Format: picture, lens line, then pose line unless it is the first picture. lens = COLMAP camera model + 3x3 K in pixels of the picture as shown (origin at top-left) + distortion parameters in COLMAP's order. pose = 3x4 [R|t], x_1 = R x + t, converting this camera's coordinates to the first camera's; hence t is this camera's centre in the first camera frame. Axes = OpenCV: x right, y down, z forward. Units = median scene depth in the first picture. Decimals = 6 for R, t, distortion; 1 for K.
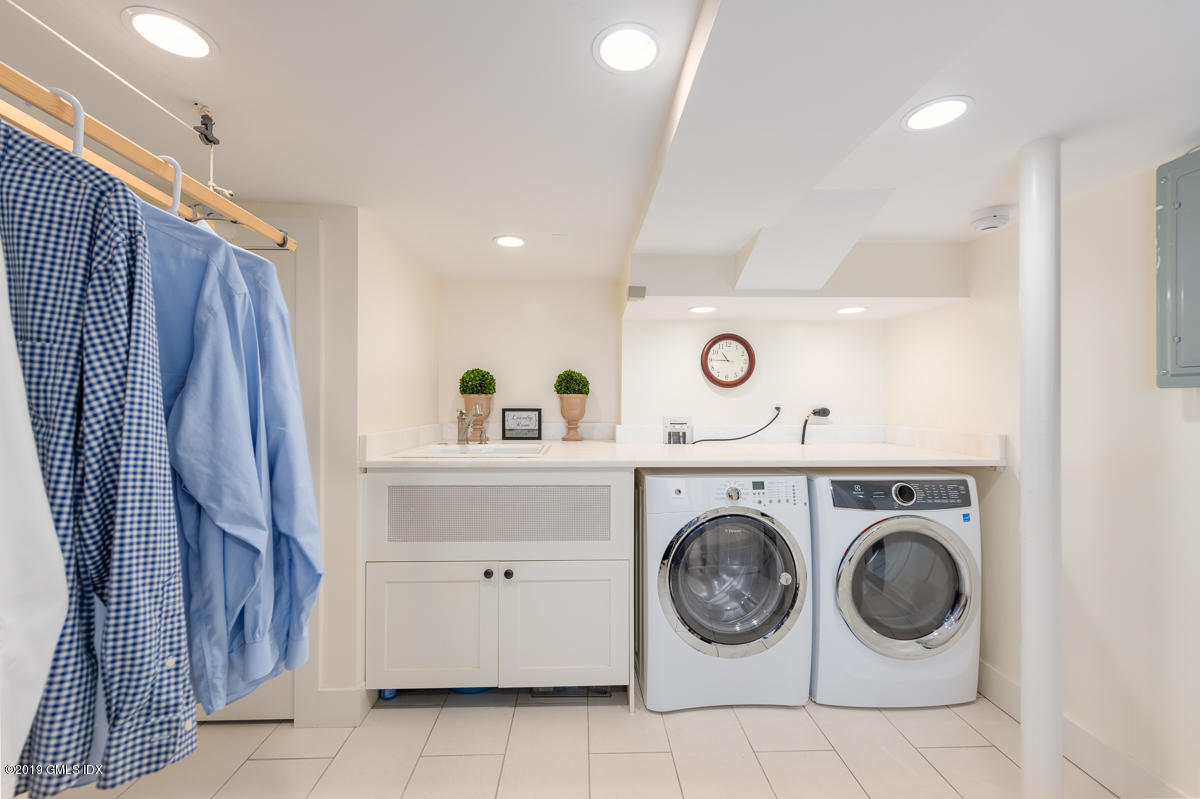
lens RADIAL K [[490.8, 0, 599.3], [0, 490.8, 403.9], [0, 0, 1]] dist [0.001892, 0.000085]
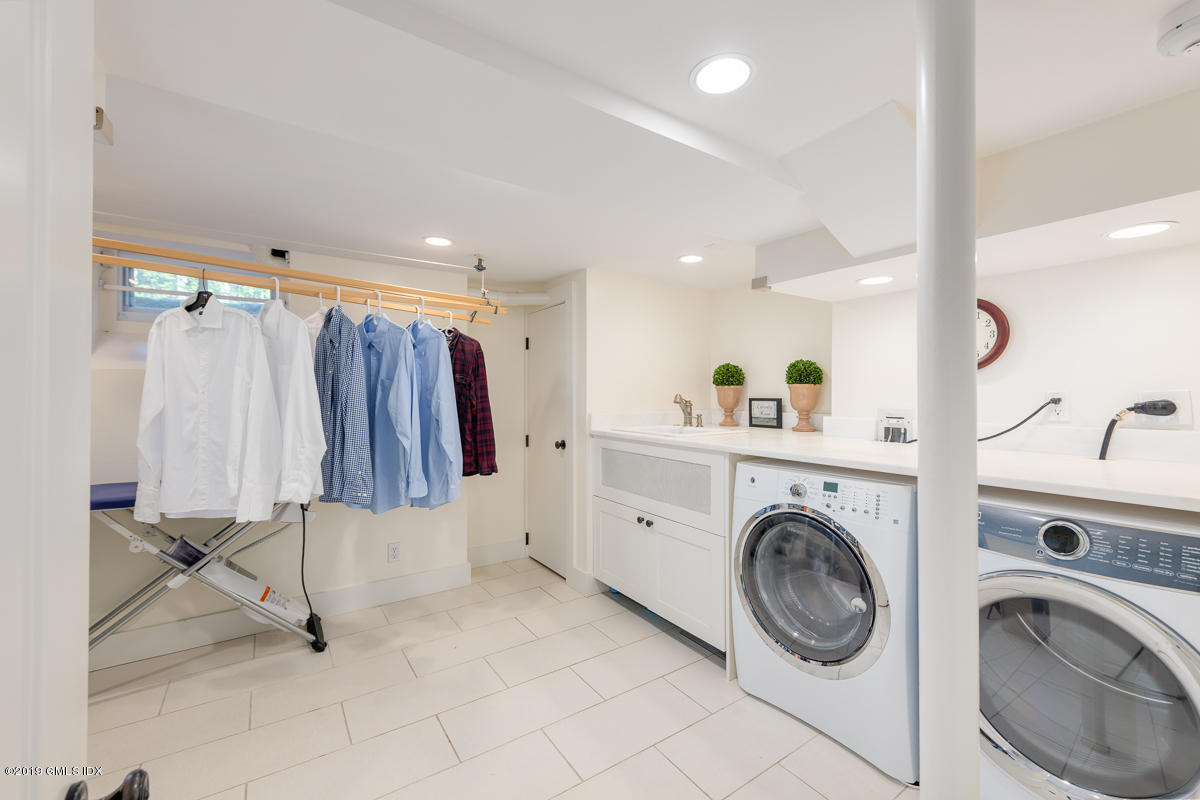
lens RADIAL K [[486.6, 0, 599.9], [0, 486.6, 401.6], [0, 0, 1]] dist [0.001633, -0.000018]
pose [[0.529892, 0.012732, -0.847970, 0.814254], [-0.004028, 0.999914, 0.012496, 0.007065], [0.848056, -0.003206, 0.529897, 0.198524]]
